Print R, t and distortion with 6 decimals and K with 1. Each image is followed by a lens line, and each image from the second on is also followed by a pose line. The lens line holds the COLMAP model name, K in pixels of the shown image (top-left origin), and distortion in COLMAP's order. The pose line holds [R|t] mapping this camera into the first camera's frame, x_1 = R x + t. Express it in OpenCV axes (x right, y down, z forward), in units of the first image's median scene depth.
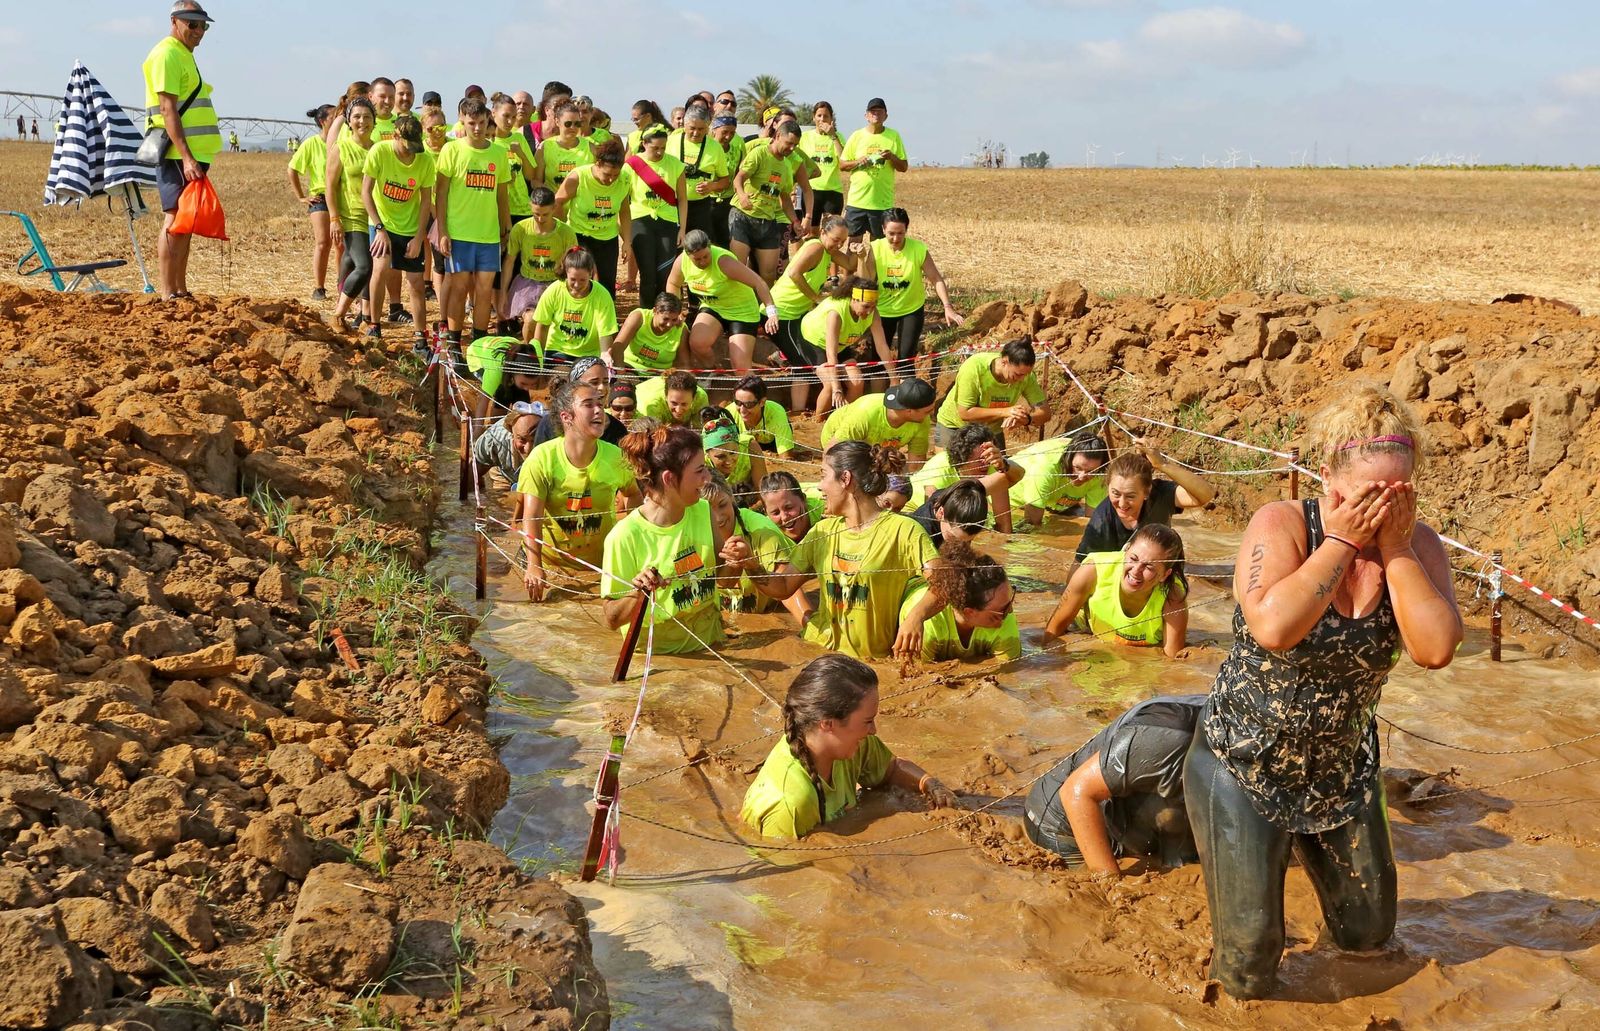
lens RADIAL K [[1946.3, 0, 875.4], [0, 1946.3, 555.0], [0, 0, 1]] dist [0.013862, 0.114567]
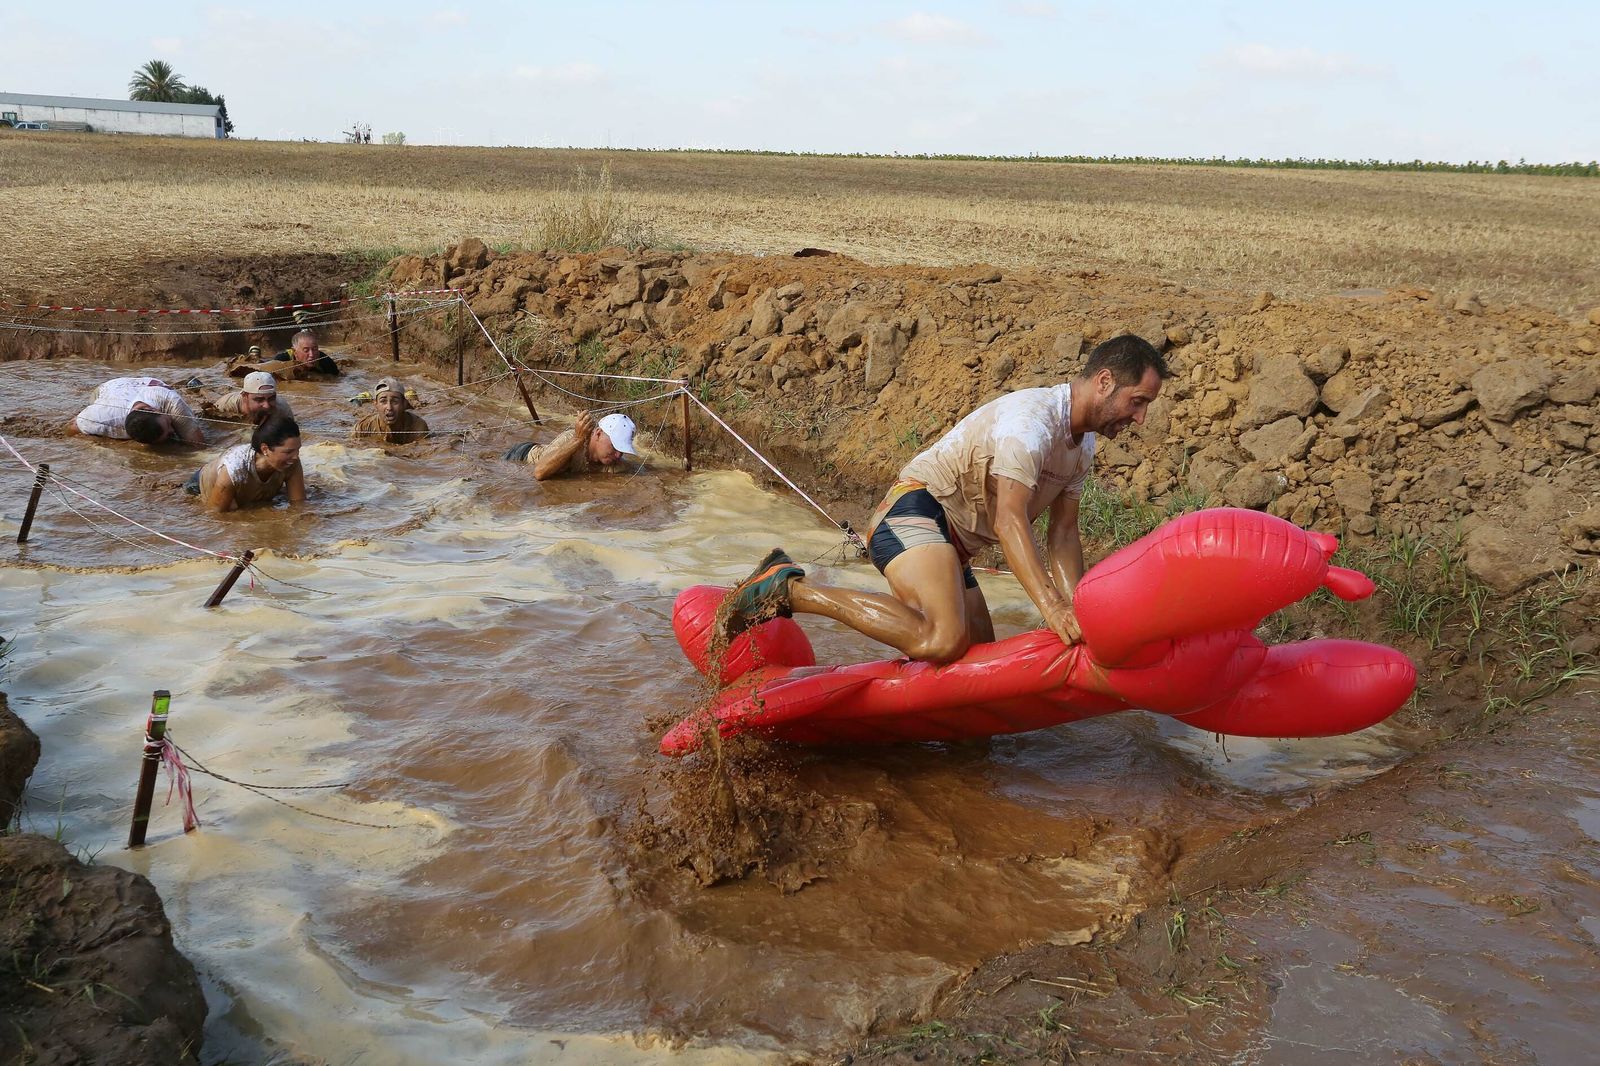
lens RADIAL K [[1429.4, 0, 800.0], [0, 1429.4, 533.0], [0, 0, 1]] dist [-0.014937, 0.101477]
pose [[0.938342, -0.071339, 0.338267, -0.040004], [0.048463, 0.995959, 0.075609, -0.021029], [-0.342294, -0.054553, 0.938008, 0.108654]]
